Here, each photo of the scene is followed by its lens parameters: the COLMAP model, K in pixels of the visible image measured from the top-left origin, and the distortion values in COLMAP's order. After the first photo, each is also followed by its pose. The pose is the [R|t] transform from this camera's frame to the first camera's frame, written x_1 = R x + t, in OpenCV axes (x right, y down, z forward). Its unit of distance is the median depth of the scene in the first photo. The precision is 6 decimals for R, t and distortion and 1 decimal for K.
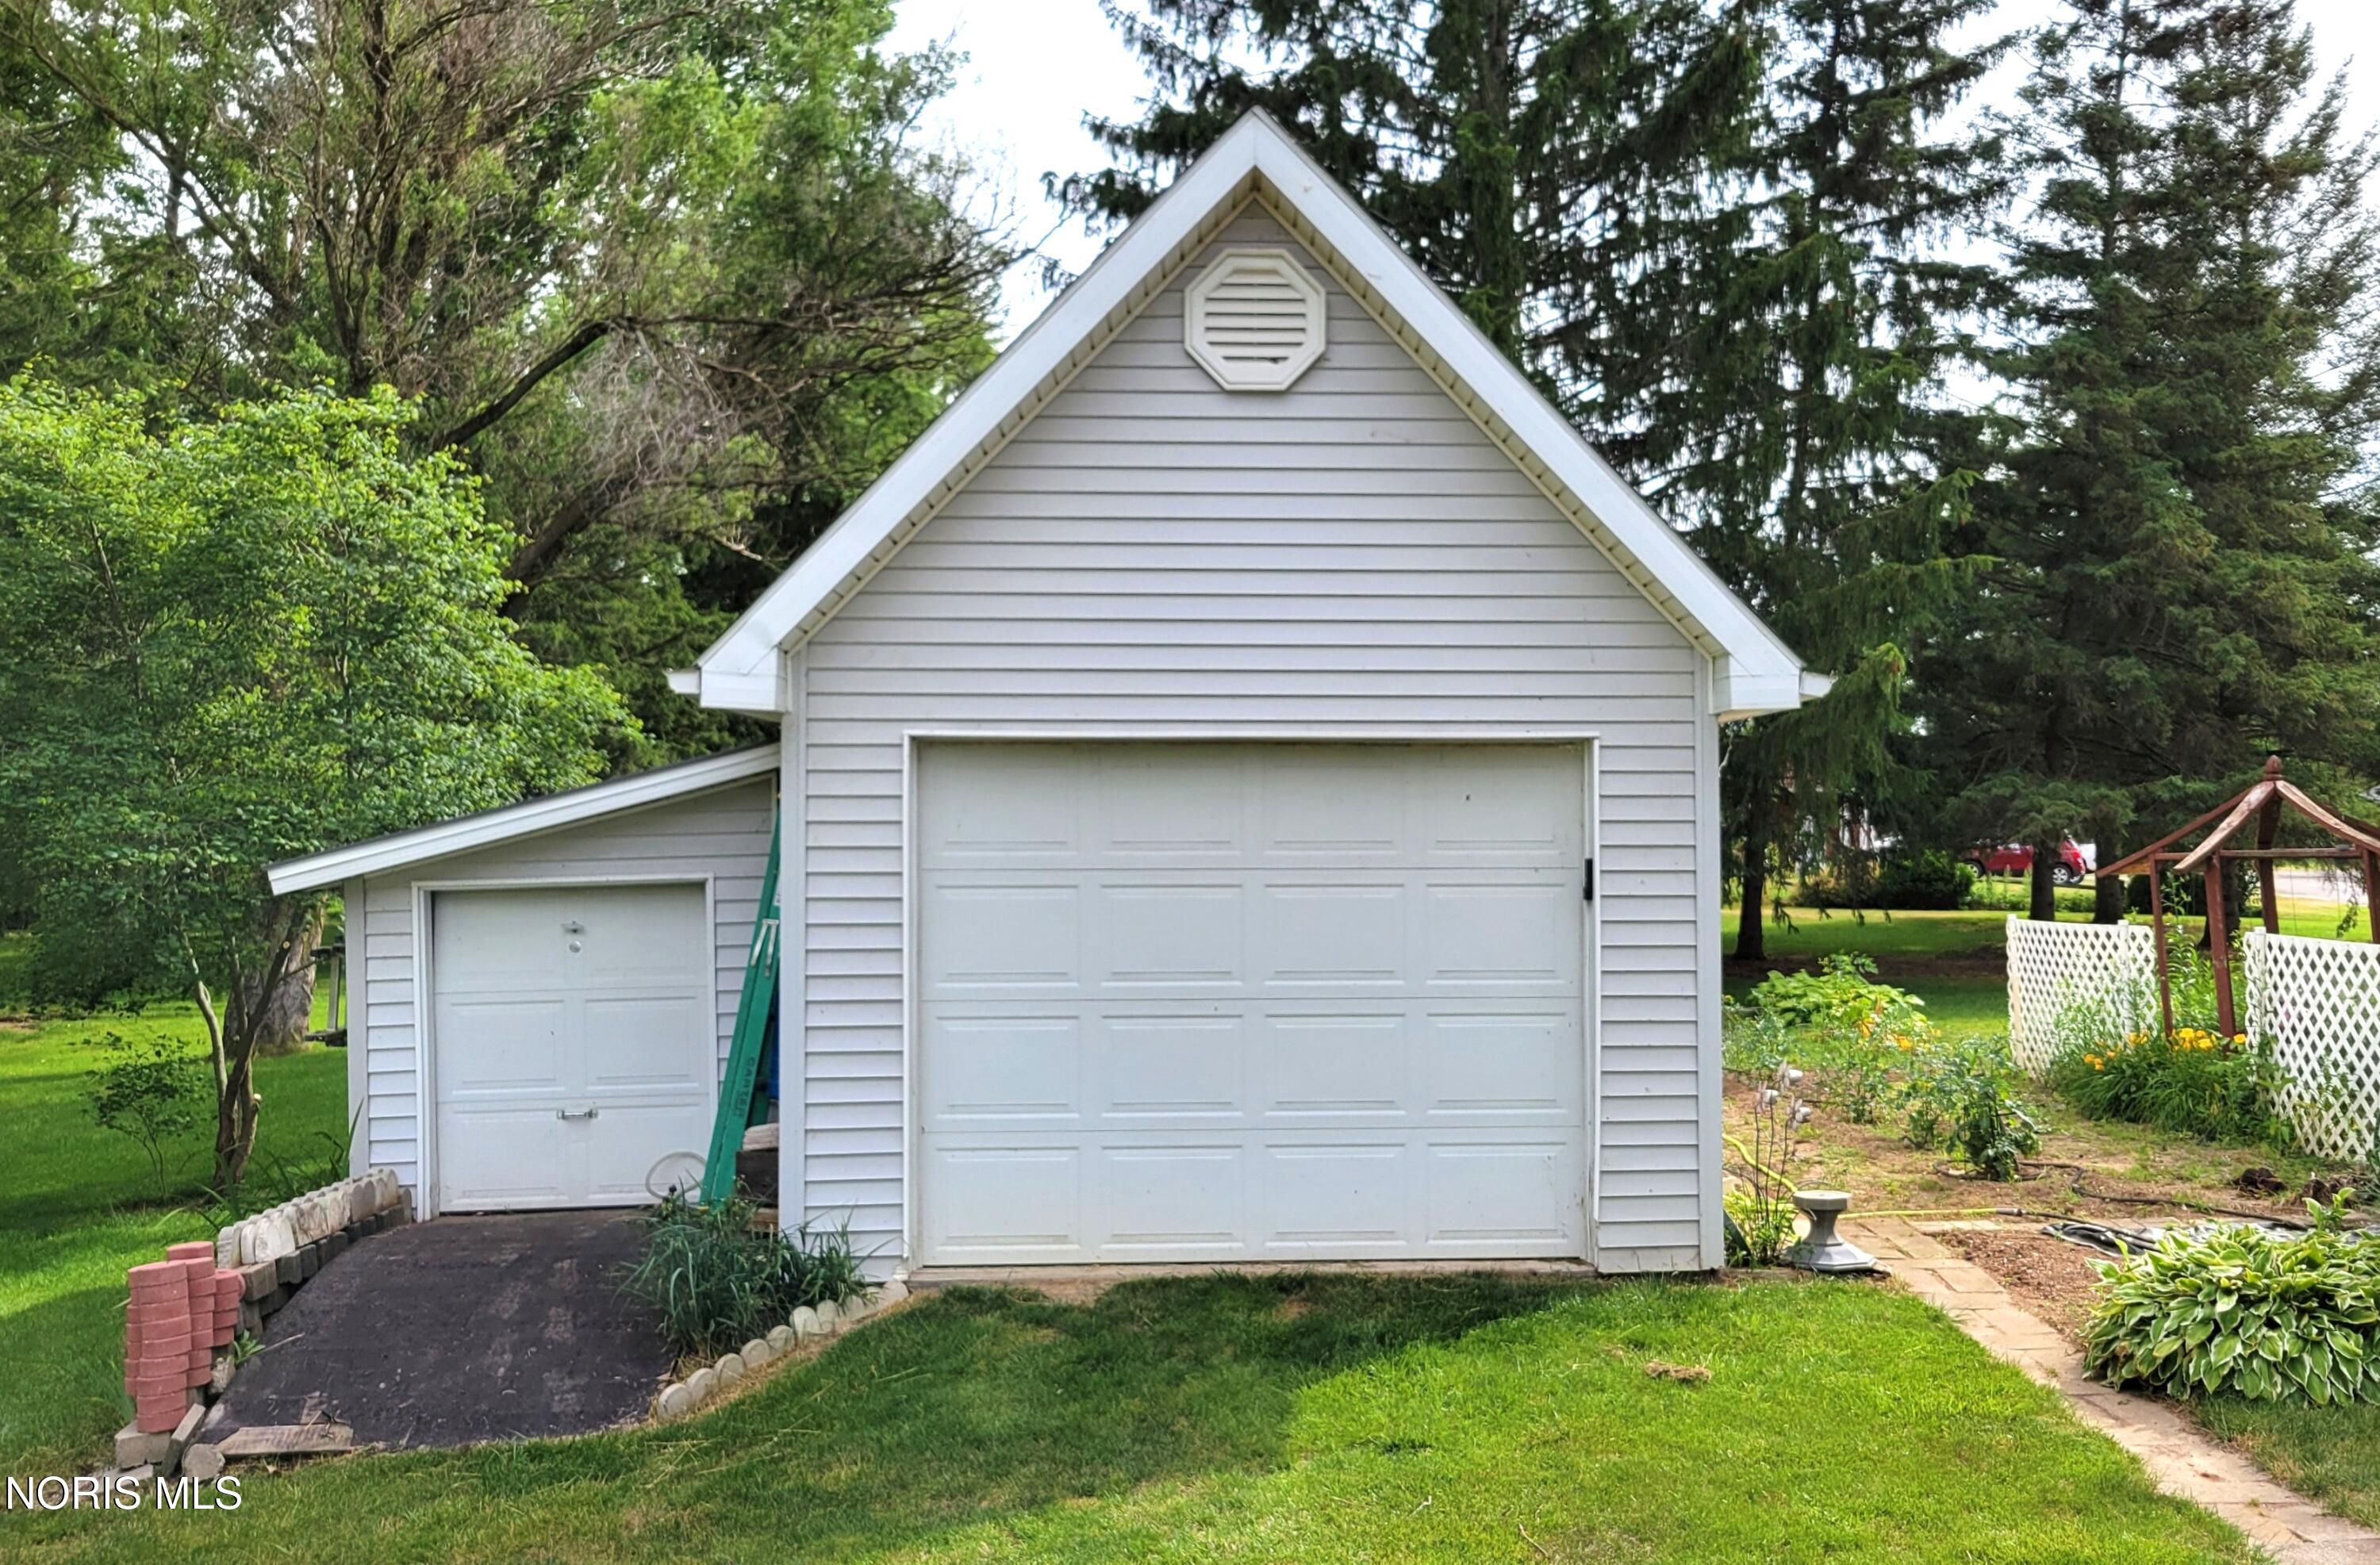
lens RADIAL K [[2284.4, 0, 1189.9], [0, 2284.4, 791.8], [0, 0, 1]] dist [0.039571, 0.000000]
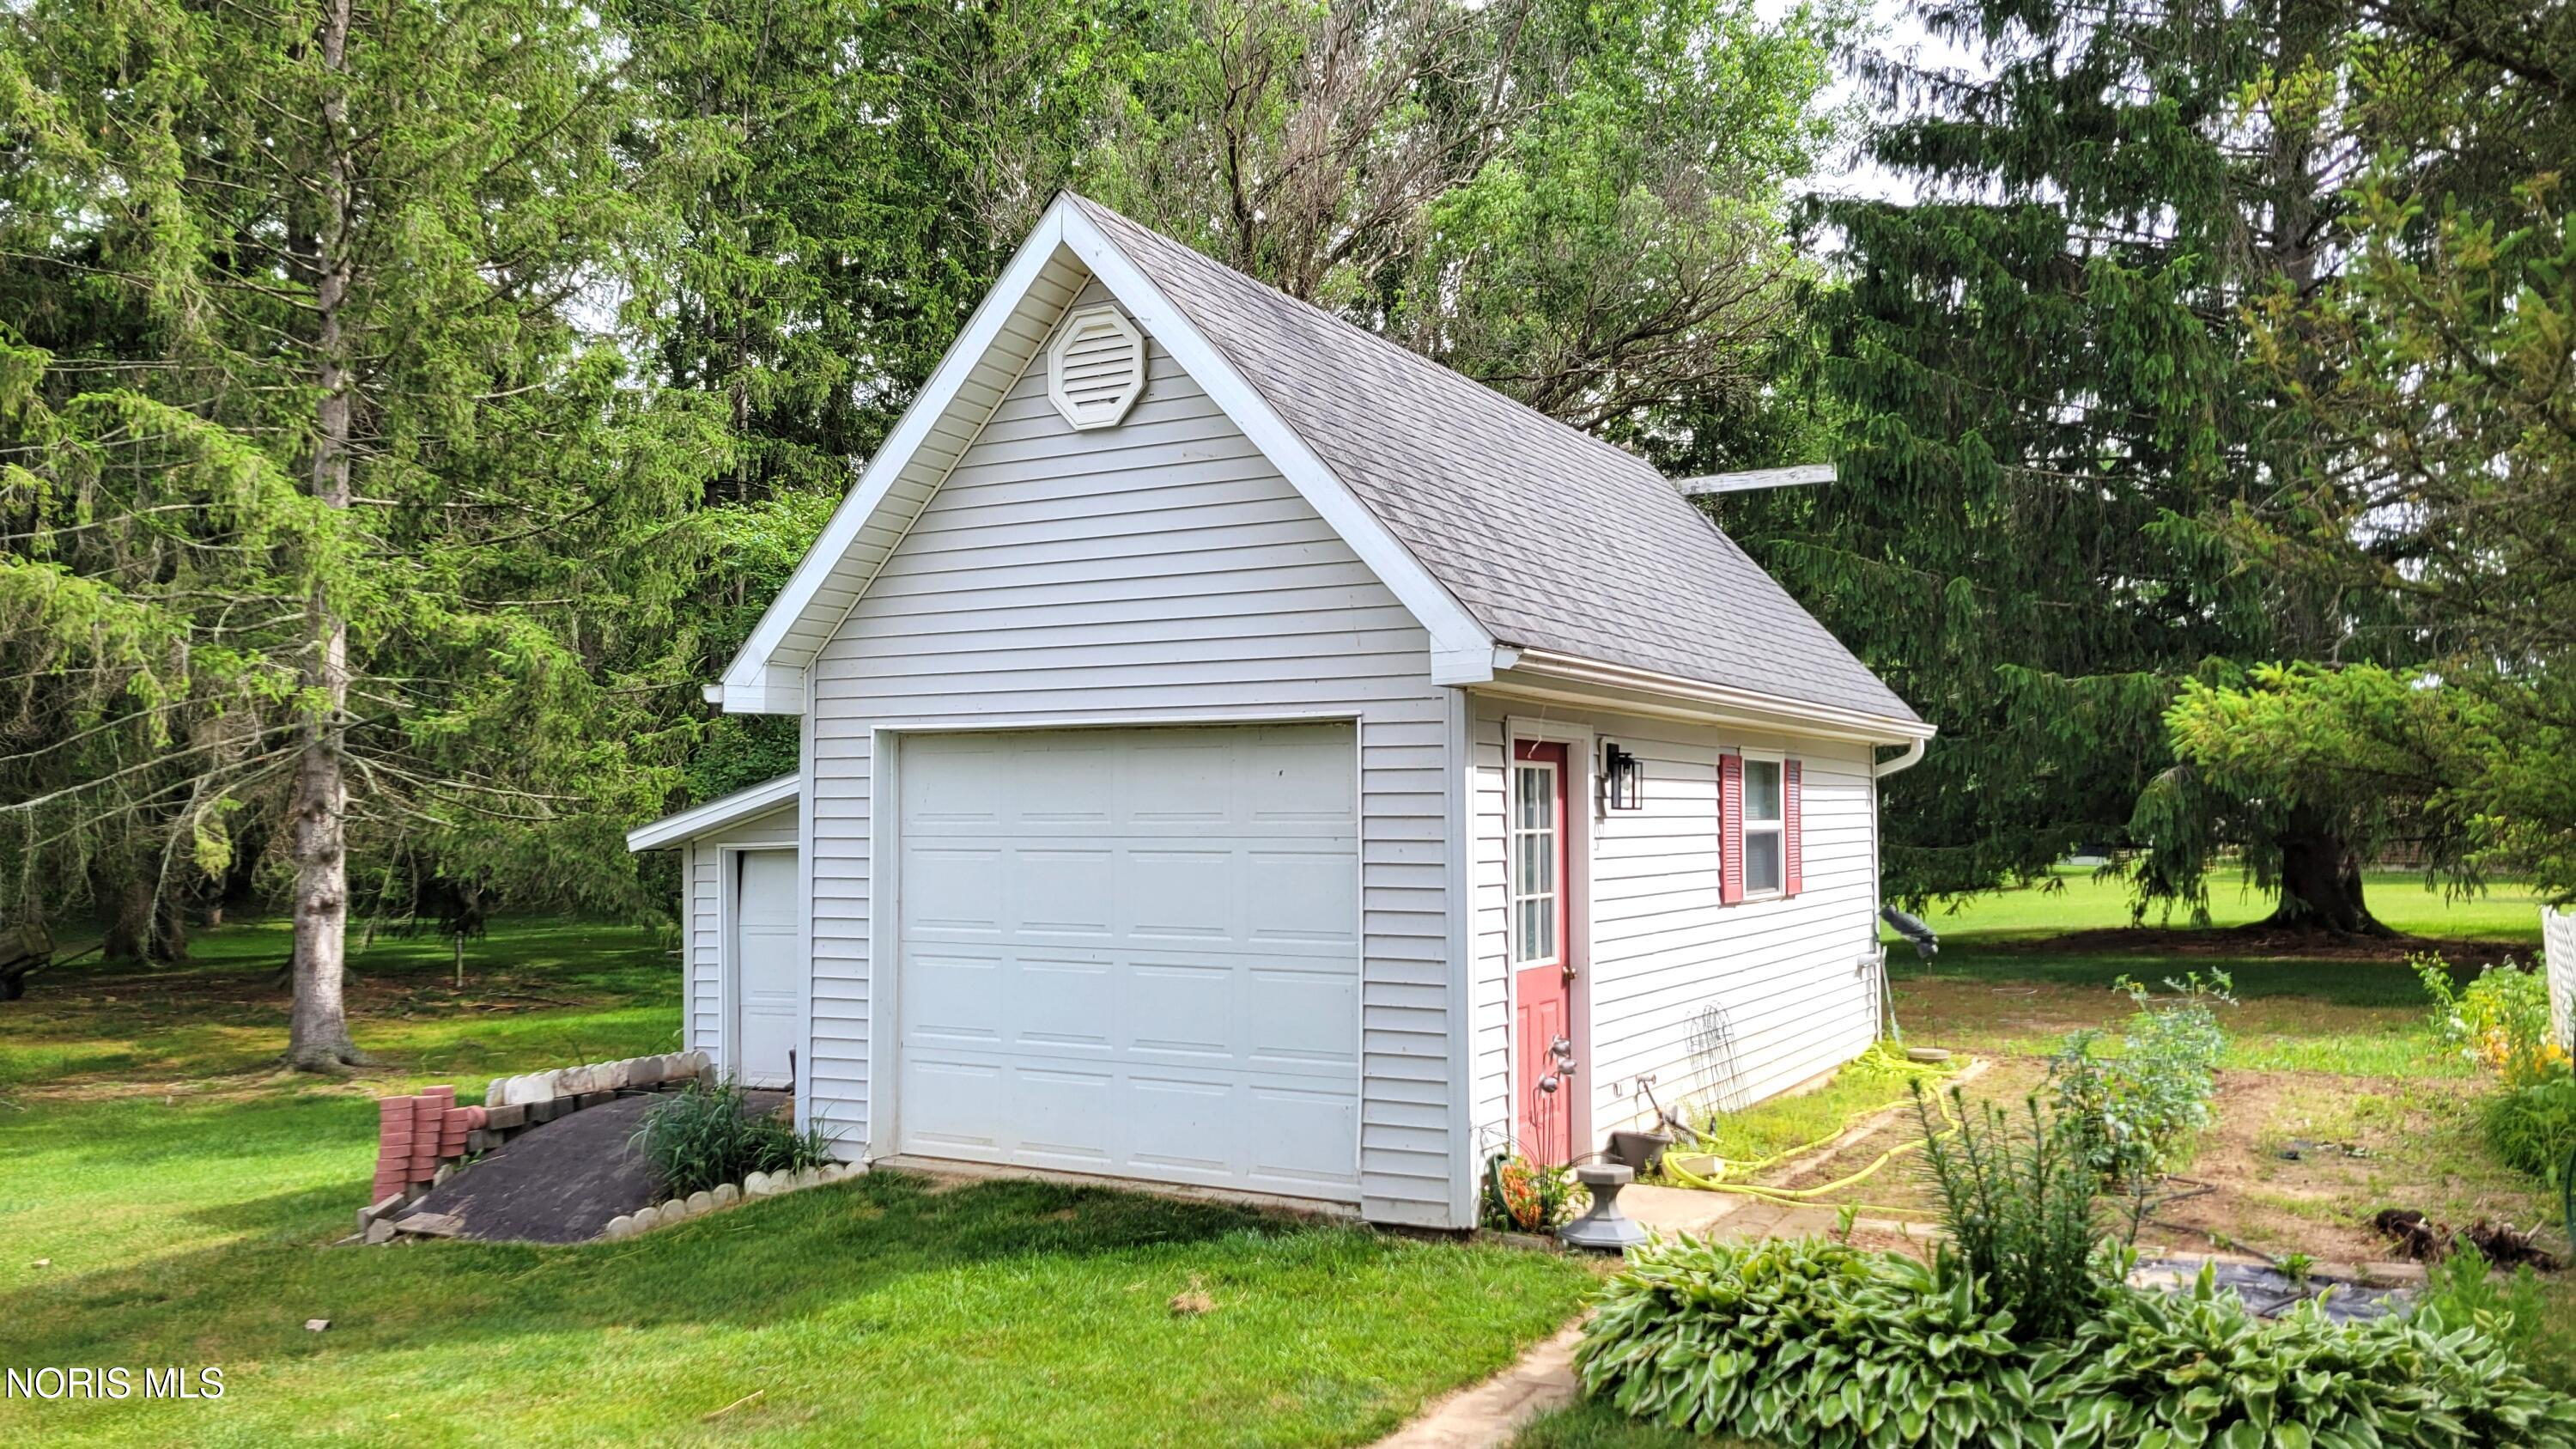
lens RADIAL K [[2013.3, 0, 1288.0], [0, 2013.3, 718.9], [0, 0, 1]] dist [0.040265, 0.003647]
pose [[0.829738, -0.027061, -0.557496, 0.679685], [0.009245, 0.999353, -0.034749, 0.010469], [0.558076, 0.023679, 0.829452, 0.198355]]
